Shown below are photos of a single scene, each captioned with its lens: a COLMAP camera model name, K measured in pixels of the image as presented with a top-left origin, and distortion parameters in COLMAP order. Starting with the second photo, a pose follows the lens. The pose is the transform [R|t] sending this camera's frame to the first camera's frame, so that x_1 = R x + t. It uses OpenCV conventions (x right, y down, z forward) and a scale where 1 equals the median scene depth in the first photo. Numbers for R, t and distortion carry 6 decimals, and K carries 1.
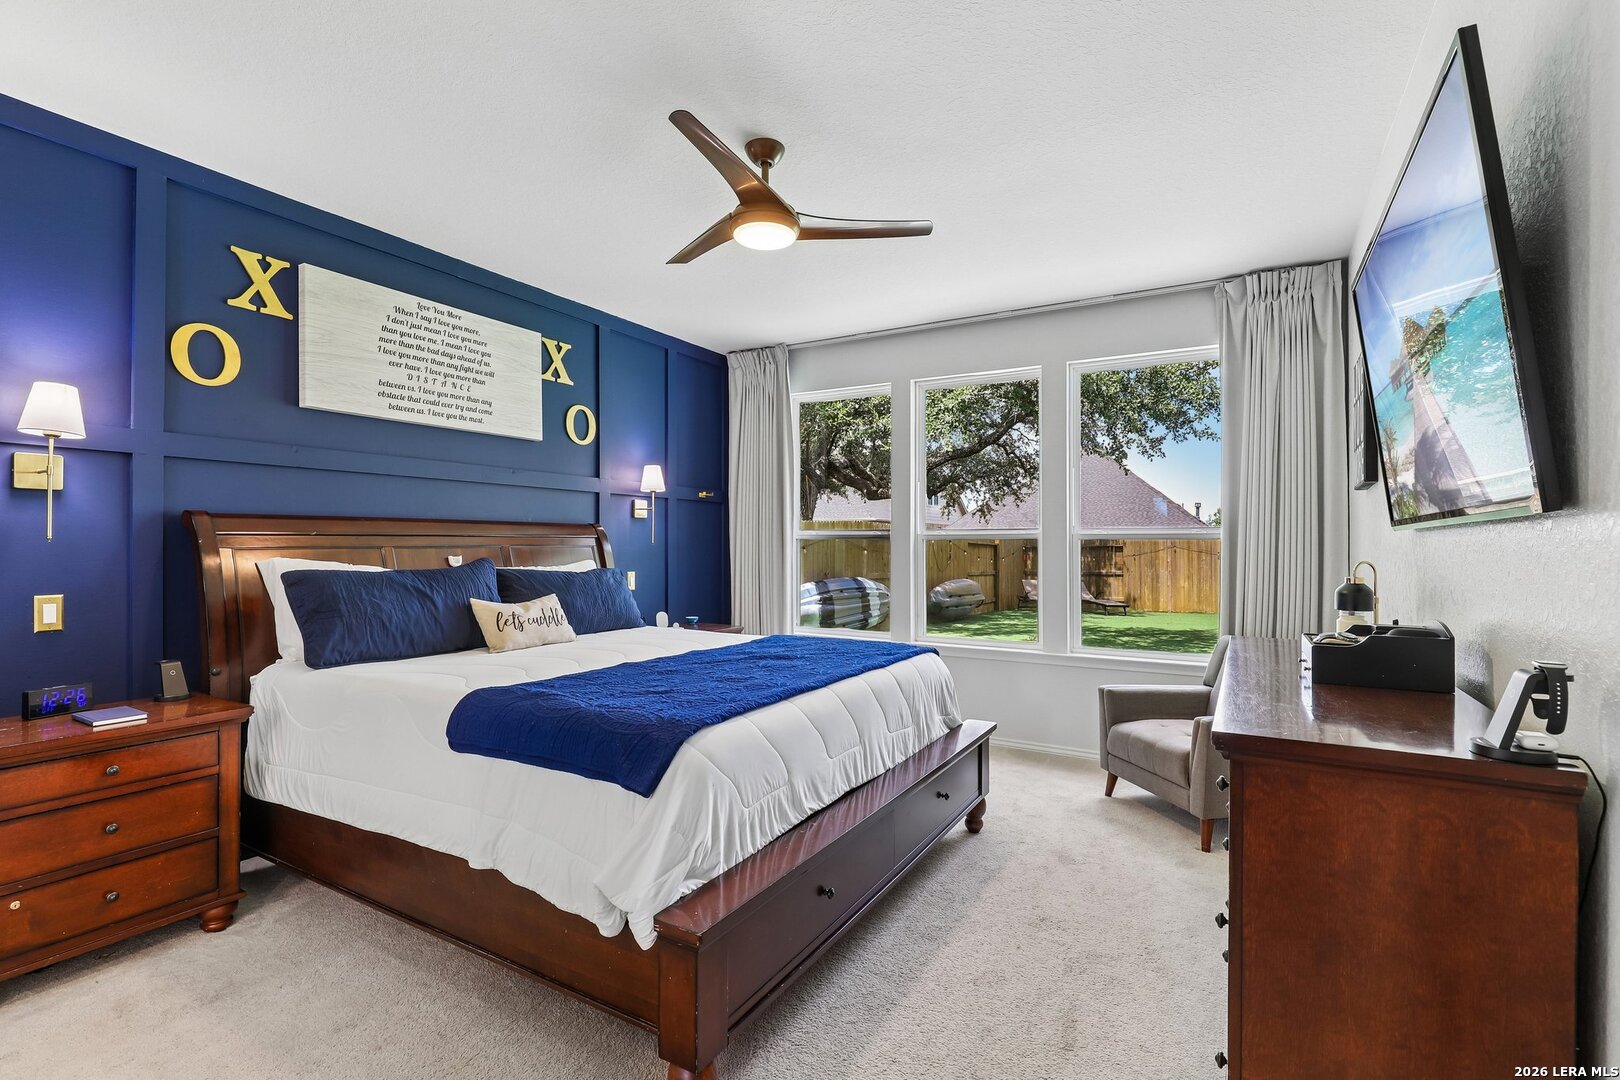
lens RADIAL K [[741.8, 0, 809.4], [0, 741.8, 550.7], [0, 0, 1]] dist [0.012759, -0.000593]
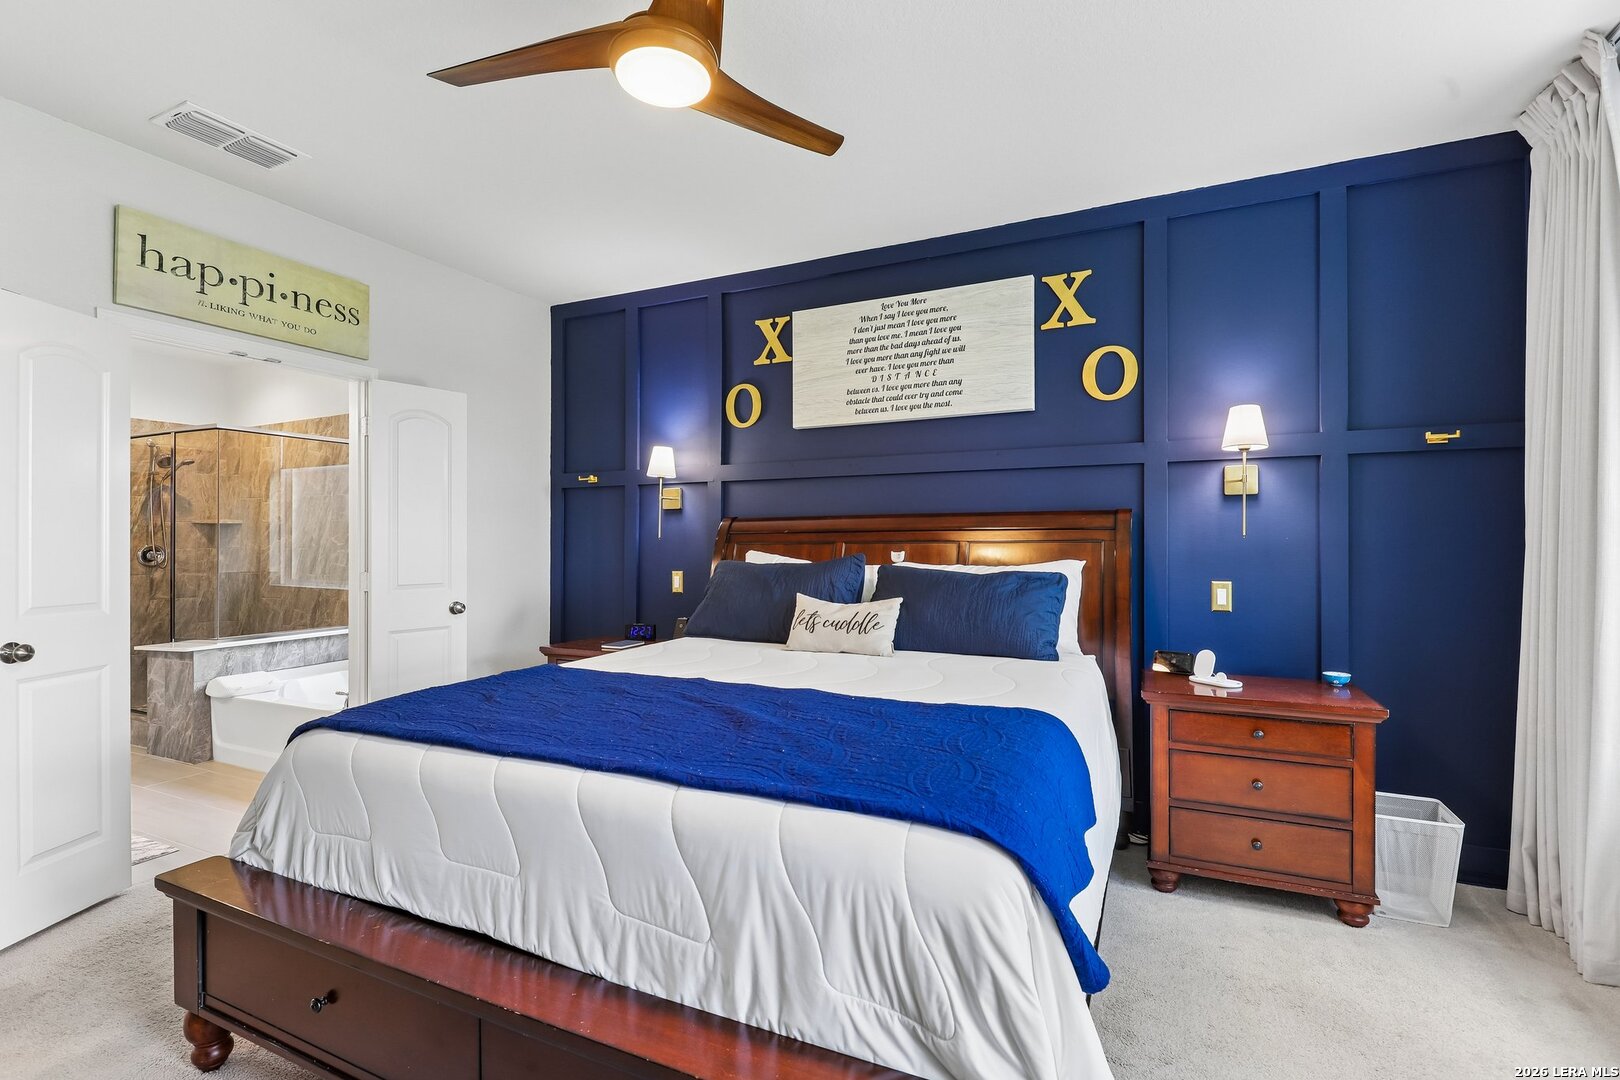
lens RADIAL K [[741.8, 0, 811.4], [0, 741.8, 530.9], [0, 0, 1]] dist [0.012759, -0.000593]
pose [[0.090419, -0.013633, -0.995811, 0.464259], [-0.005485, 0.999884, -0.014187, -0.006666], [0.995889, 0.006745, 0.090333, 0.793992]]
